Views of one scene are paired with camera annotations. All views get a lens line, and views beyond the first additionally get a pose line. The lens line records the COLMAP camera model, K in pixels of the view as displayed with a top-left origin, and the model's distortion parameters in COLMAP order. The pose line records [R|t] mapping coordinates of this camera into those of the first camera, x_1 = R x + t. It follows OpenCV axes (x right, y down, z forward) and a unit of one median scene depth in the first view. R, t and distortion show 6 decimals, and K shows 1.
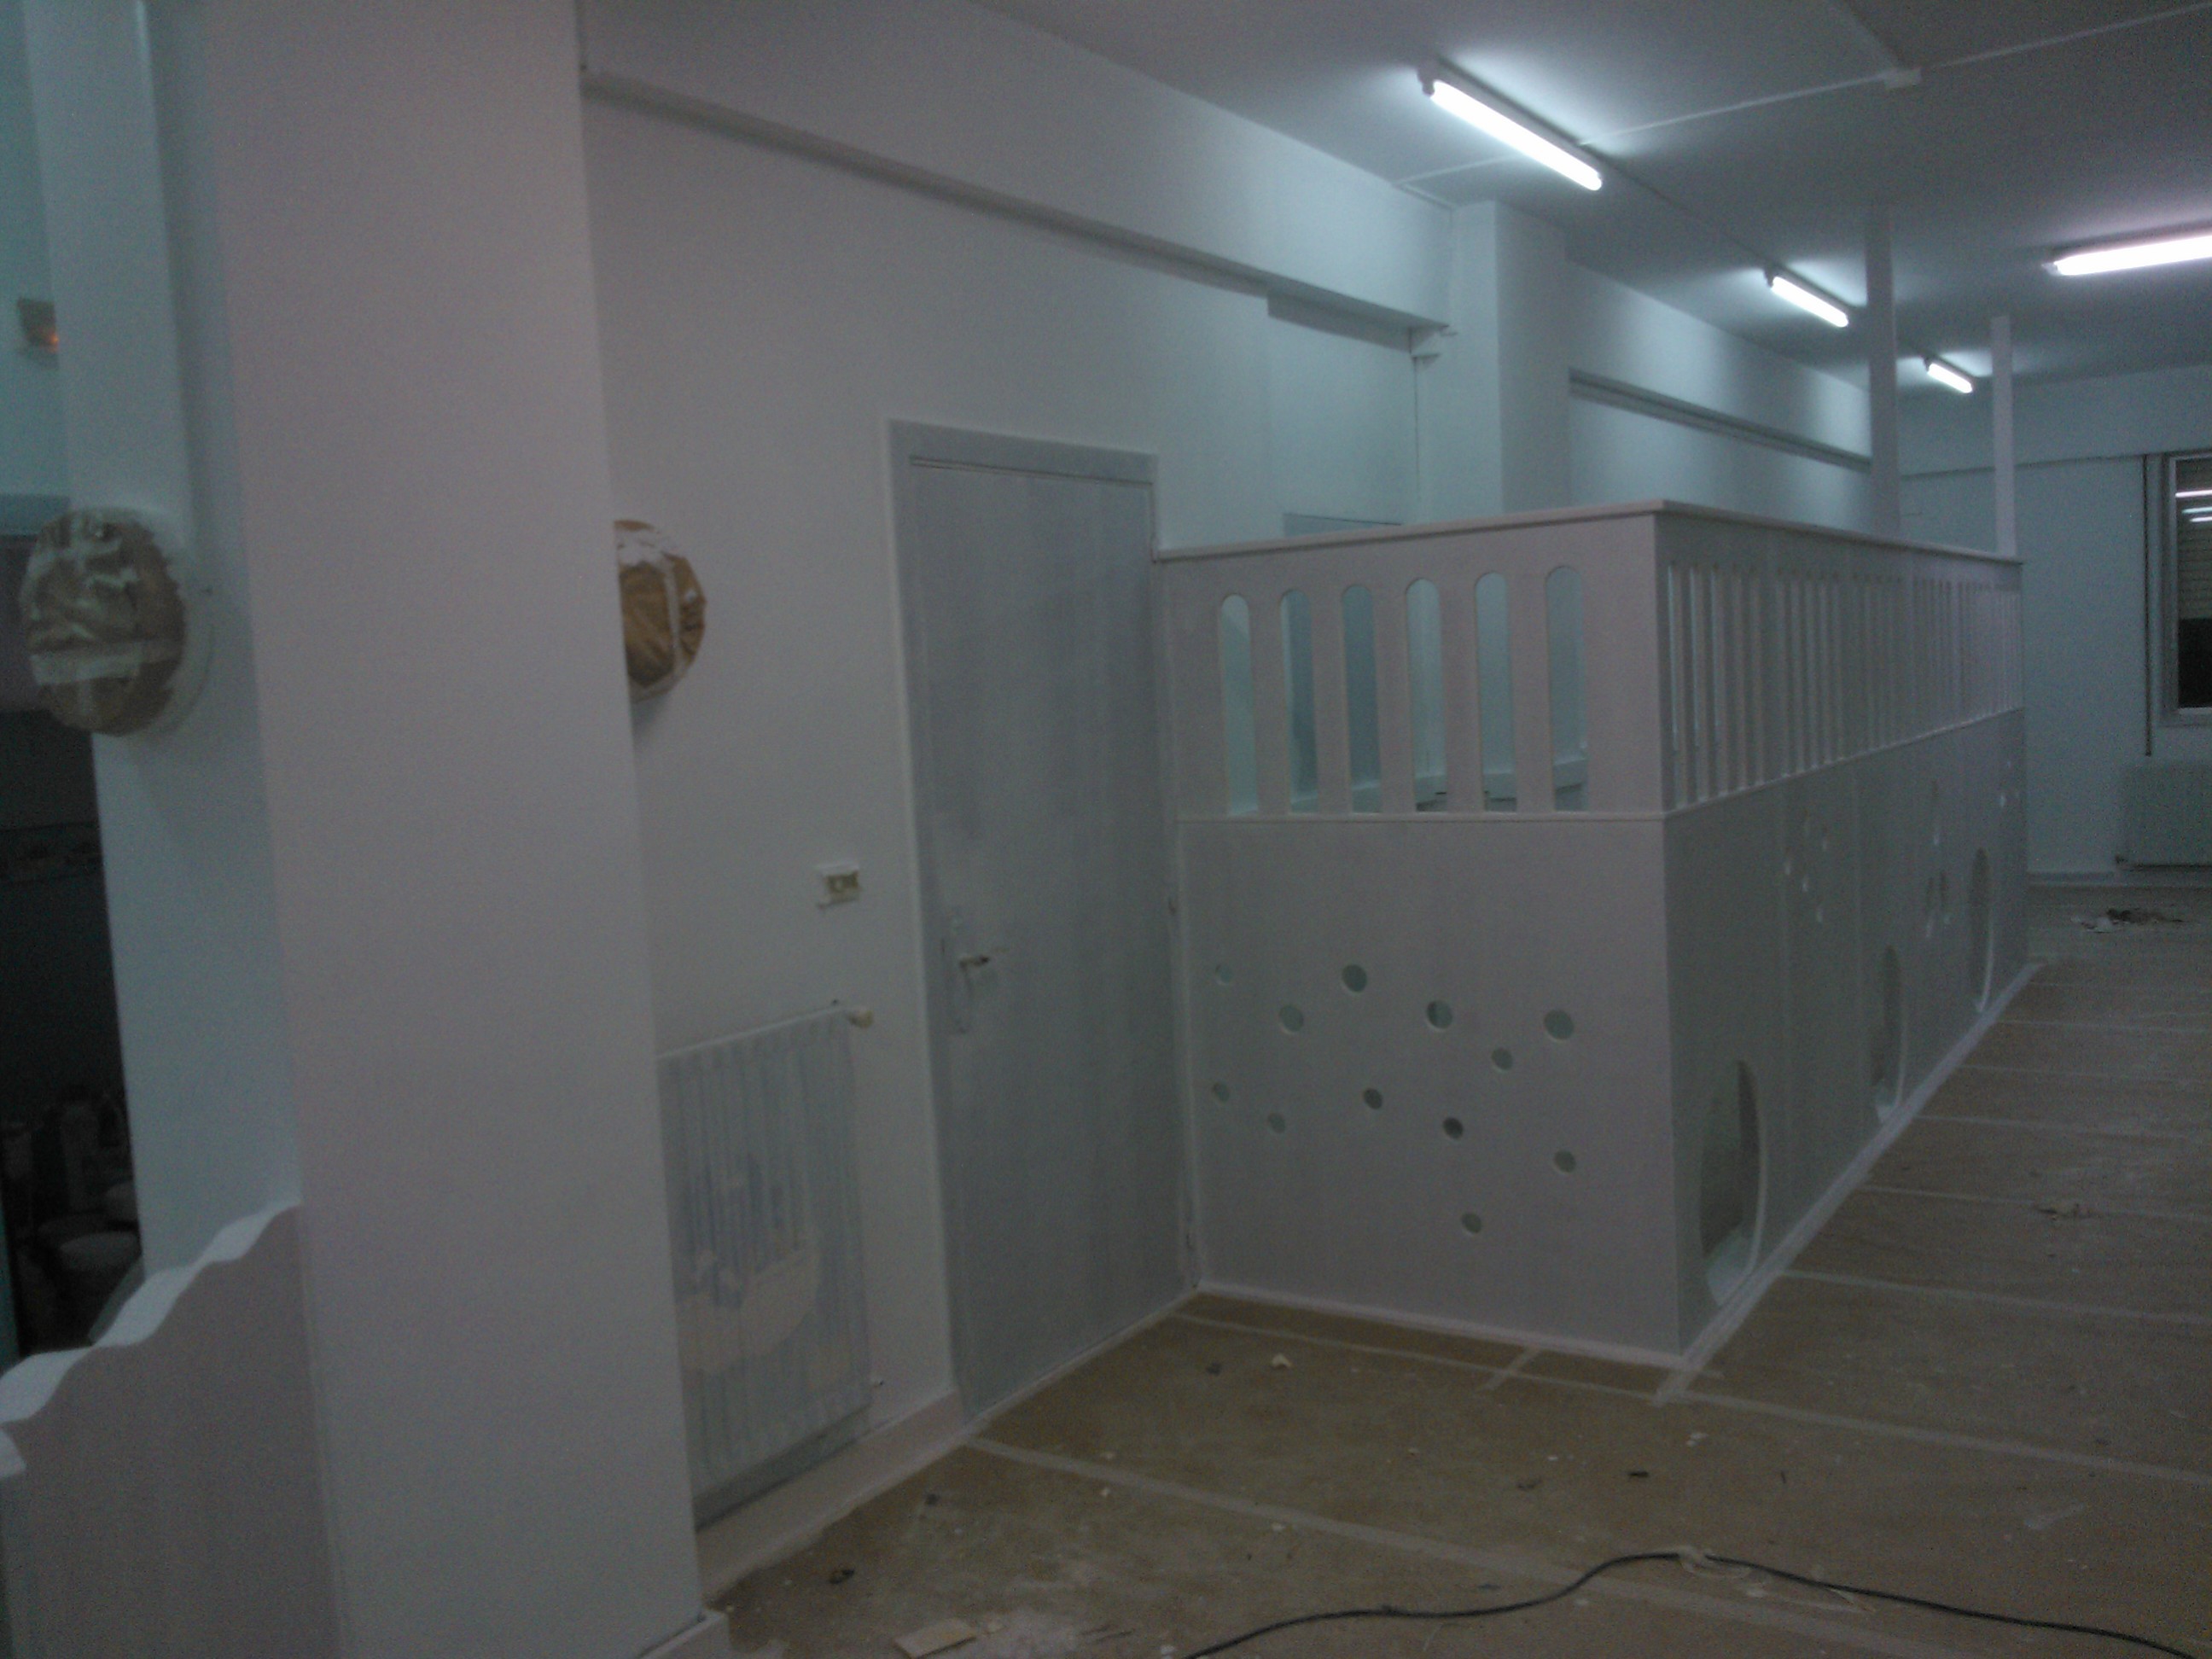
lens RADIAL K [[1897.9, 0, 1101.6], [0, 1897.9, 816.2], [0, 0, 1]] dist [0.035816, -0.126428]
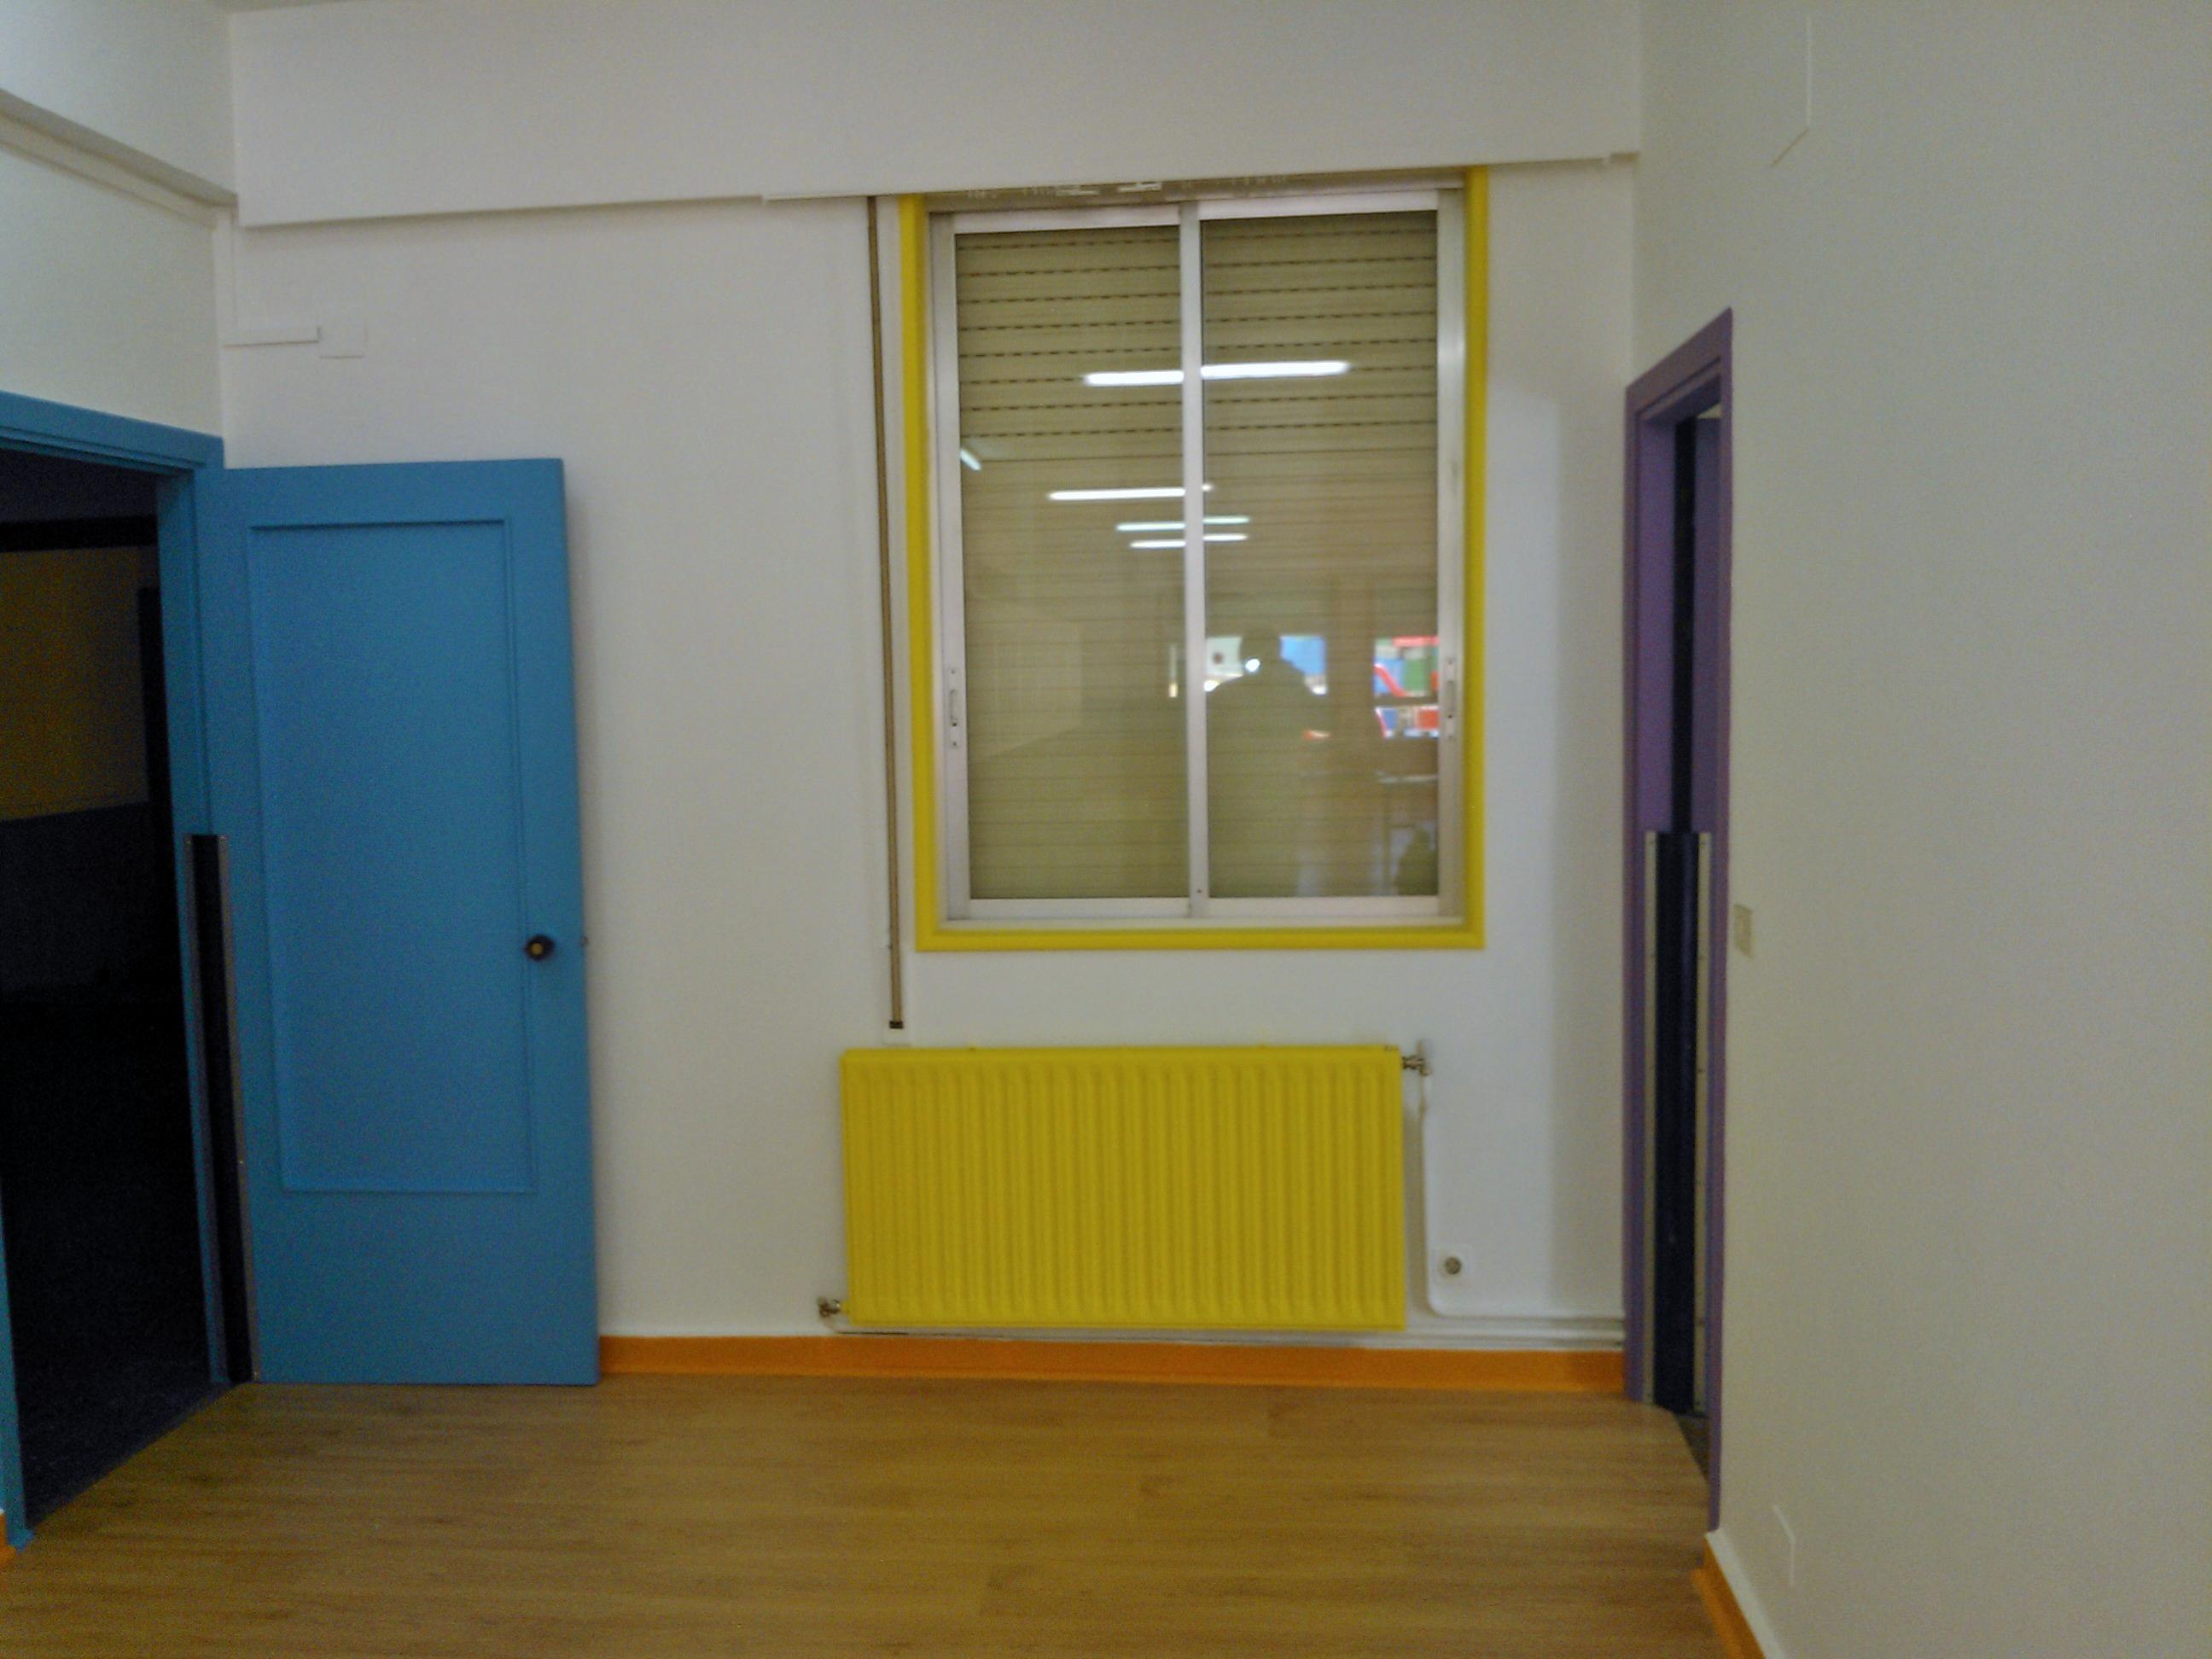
lens RADIAL K [[1897.9, 0, 1094.5], [0, 1897.9, 831.4], [0, 0, 1]] dist [0.035816, -0.126428]
pose [[0.879586, -0.004420, 0.475719, 2.222679], [0.009347, 0.999924, -0.007991, -0.363923], [-0.475647, 0.011476, 0.879561, 3.550060]]
